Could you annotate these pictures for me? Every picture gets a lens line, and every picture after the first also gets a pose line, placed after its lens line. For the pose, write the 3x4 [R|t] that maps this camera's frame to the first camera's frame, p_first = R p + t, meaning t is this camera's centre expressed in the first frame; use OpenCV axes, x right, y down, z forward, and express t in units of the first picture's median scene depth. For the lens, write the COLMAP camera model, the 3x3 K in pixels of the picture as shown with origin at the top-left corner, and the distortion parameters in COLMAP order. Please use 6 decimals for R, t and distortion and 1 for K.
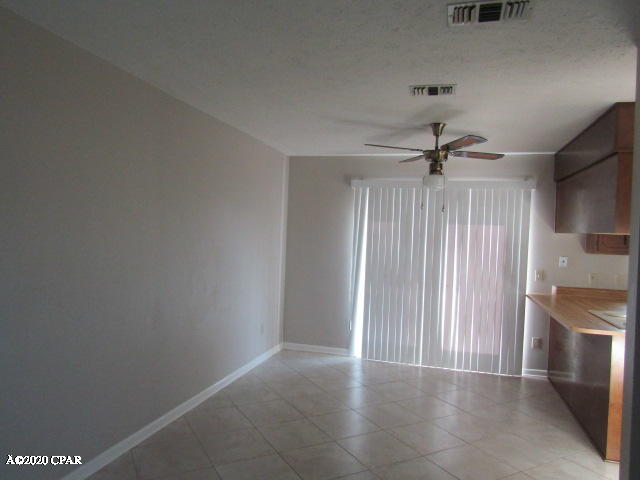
lens RADIAL K [[455.4, 0, 320.0], [0, 455.4, 240.0], [0, 0, 1]] dist [-0.006199, 0.002809]
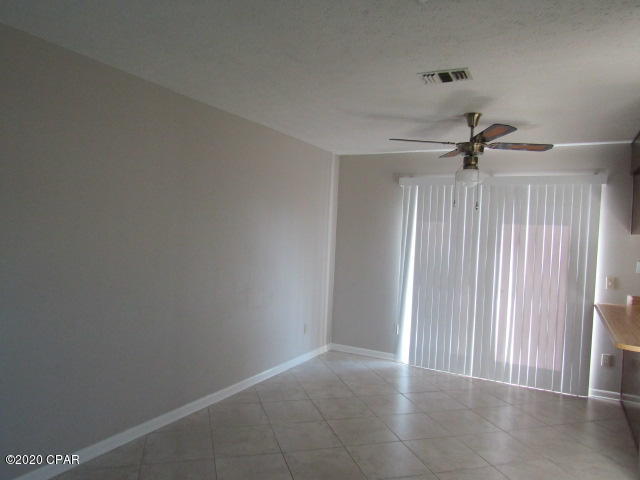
lens RADIAL K [[455.4, 0, 320.0], [0, 455.4, 240.0], [0, 0, 1]] dist [-0.006199, 0.002809]
pose [[0.976865, 0.009664, -0.213639, 0.120078], [-0.010690, 0.999936, -0.003650, 0.004686], [0.213590, 0.005850, 0.976906, 0.029057]]
